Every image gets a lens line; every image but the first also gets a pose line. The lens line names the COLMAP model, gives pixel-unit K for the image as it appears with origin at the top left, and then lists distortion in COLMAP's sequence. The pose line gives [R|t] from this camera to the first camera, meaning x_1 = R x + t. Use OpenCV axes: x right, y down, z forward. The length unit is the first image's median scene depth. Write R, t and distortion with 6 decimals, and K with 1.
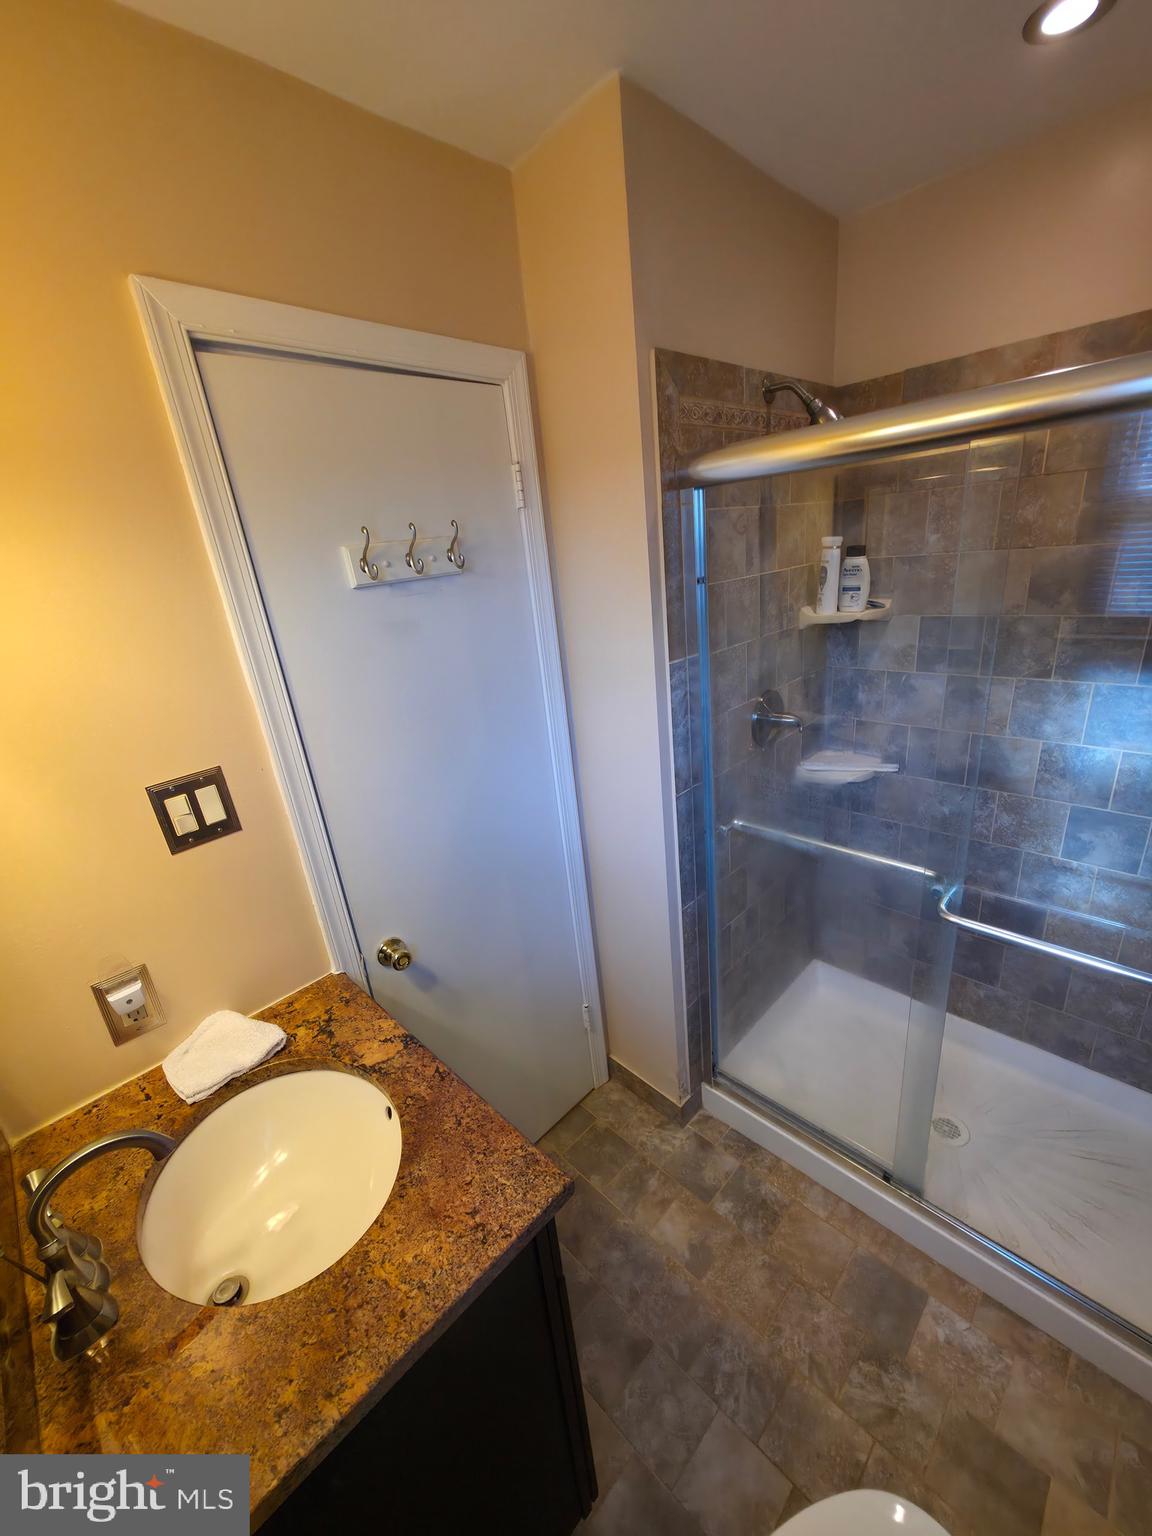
lens RADIAL K [[613.5, 0, 585.9], [0, 613.5, 772.0], [0, 0, 1]] dist [-0.002725, -0.000037]
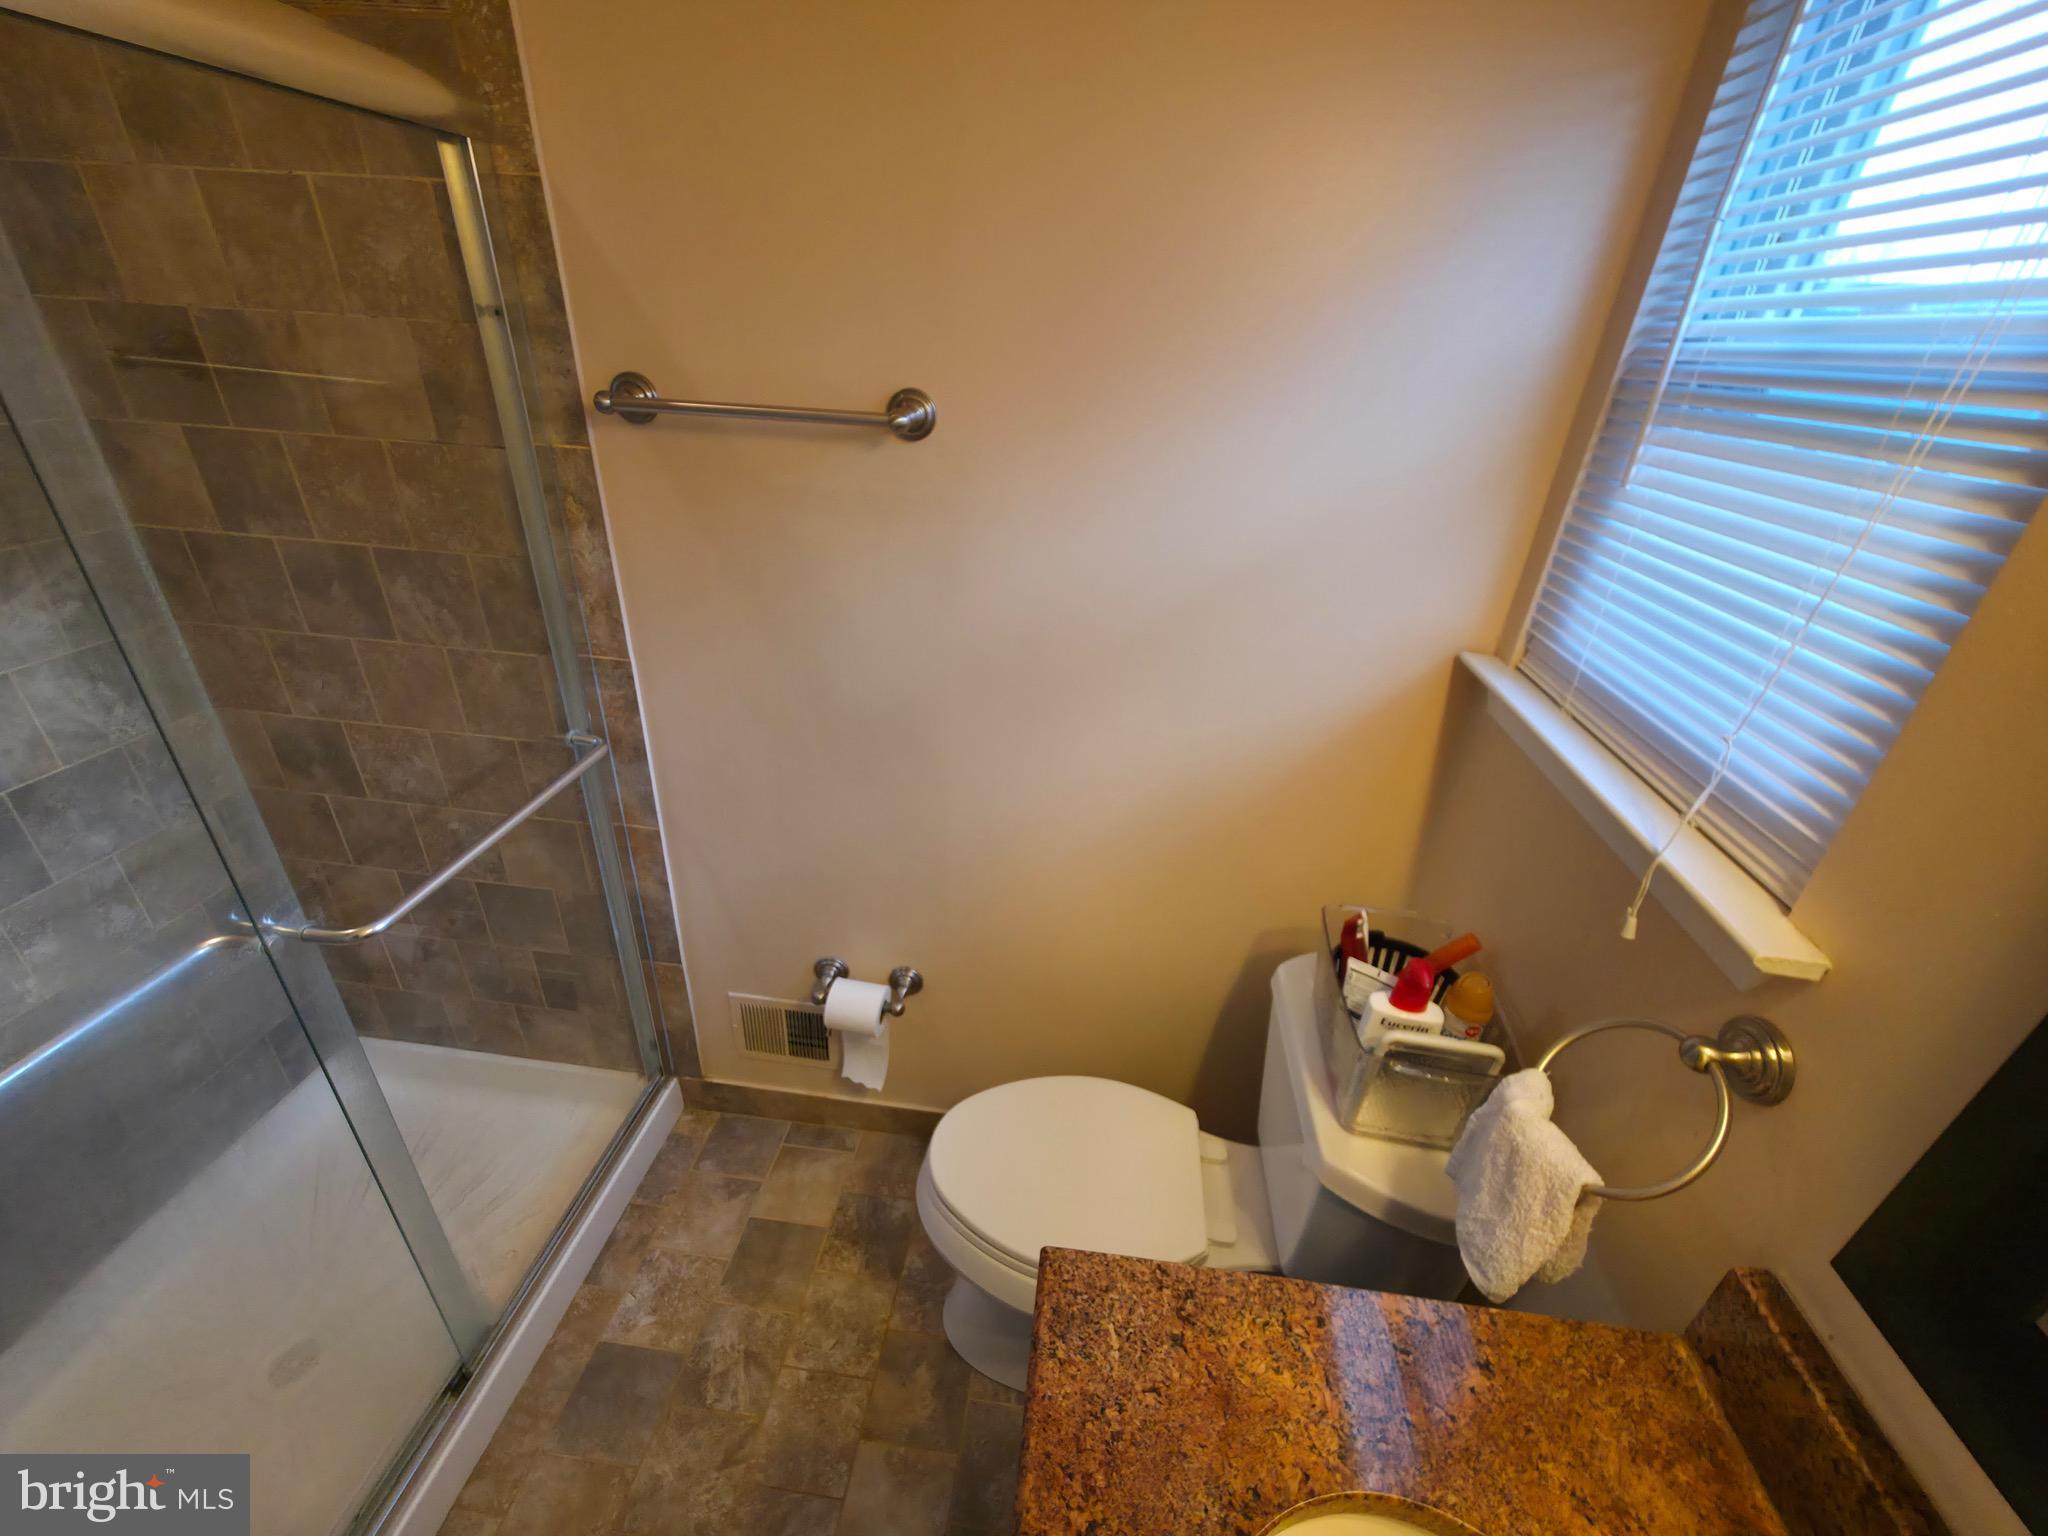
lens RADIAL K [[818.0, 0, 1039.3], [0, 818.0, 766.0], [0, 0, 1]] dist [-0.002725, -0.000037]
pose [[-0.626188, -0.322181, 0.709991, -0.310094], [0.263883, 0.769308, 0.581834, -0.162926], [-0.733658, 0.551693, -0.396714, 0.689321]]
